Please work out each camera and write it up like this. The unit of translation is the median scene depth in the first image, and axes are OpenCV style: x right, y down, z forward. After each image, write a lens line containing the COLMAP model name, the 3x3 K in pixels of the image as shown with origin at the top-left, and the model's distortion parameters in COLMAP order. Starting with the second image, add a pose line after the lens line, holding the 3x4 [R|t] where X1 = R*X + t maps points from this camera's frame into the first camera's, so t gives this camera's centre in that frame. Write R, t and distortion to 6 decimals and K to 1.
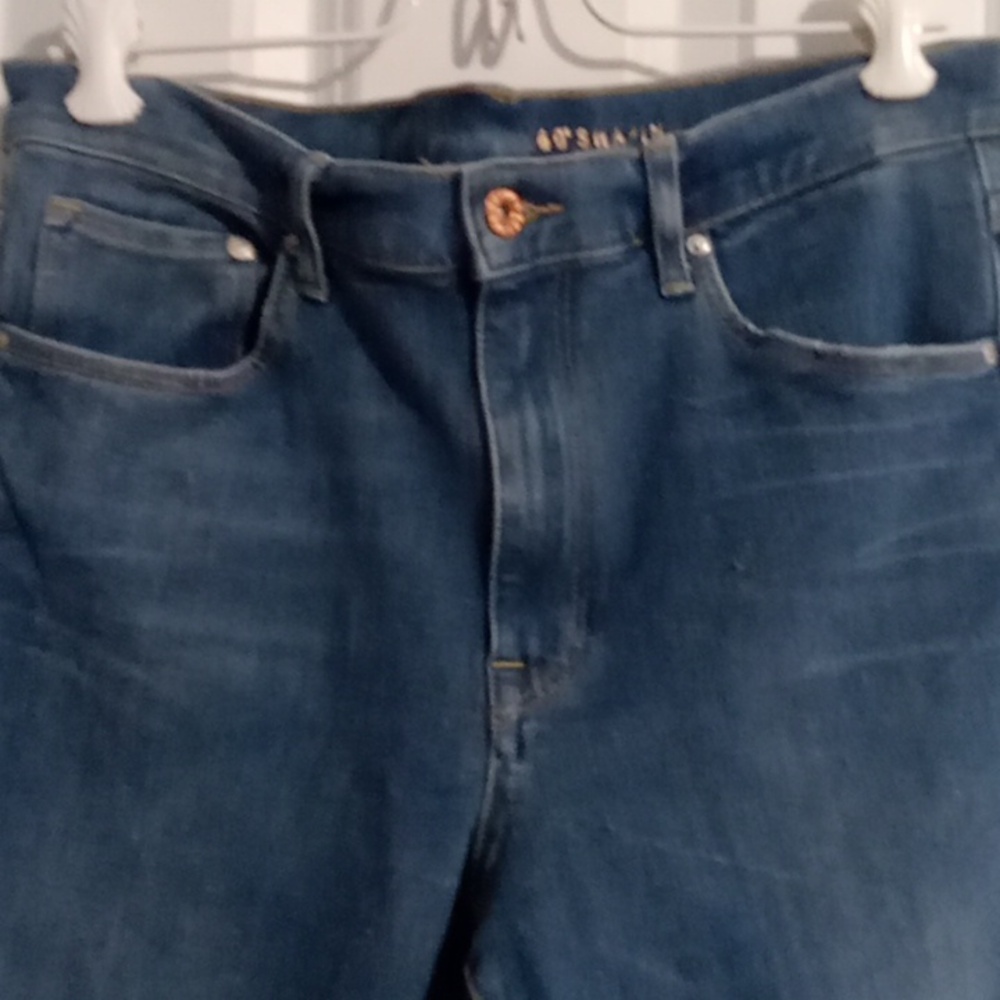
lens RADIAL K [[1488.3, 0, 500.0], [0, 1488.3, 500.0], [0, 0, 1]] dist [0.035230, 0.019386]
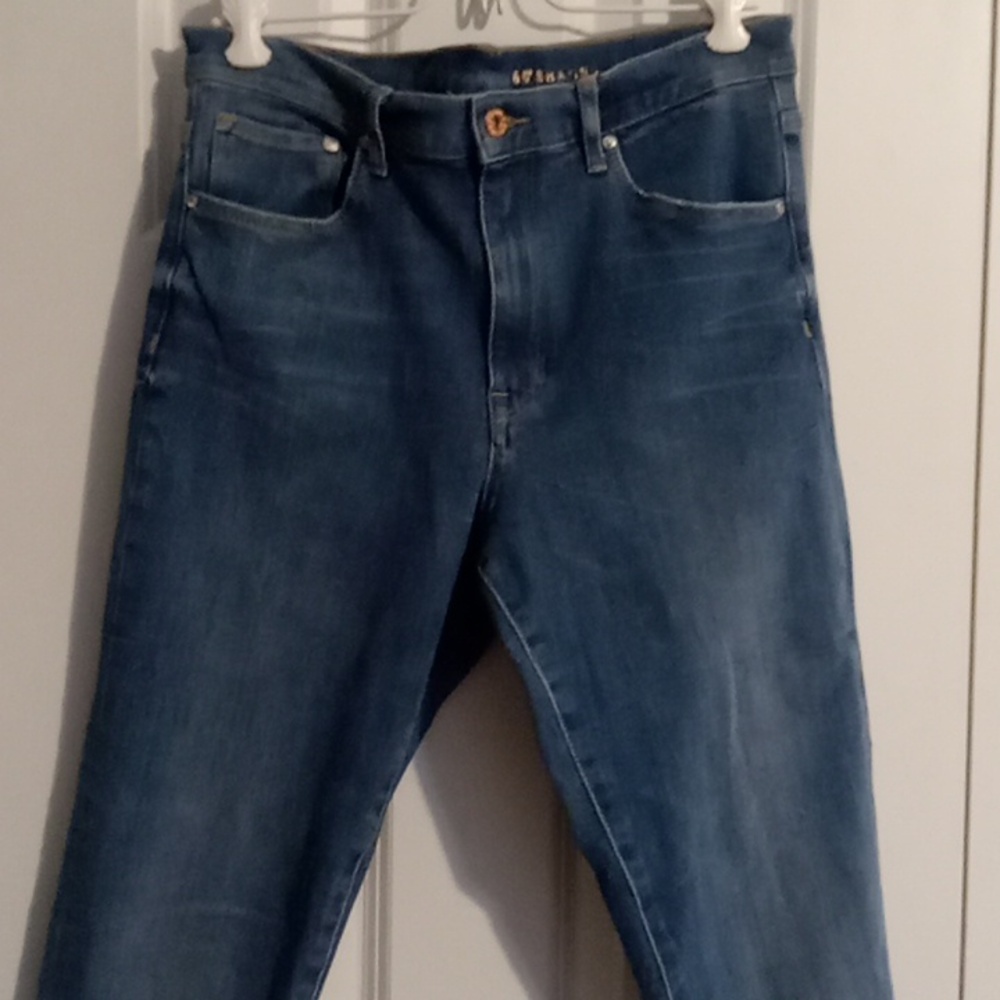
lens RADIAL K [[1488.3, 0, 500.0], [0, 1488.3, 500.0], [0, 0, 1]] dist [0.035230, 0.019386]
pose [[0.997722, -0.016384, 0.065447, -0.106819], [0.011228, 0.996861, 0.078378, 0.097651], [-0.066526, -0.077464, 0.994773, -0.694788]]
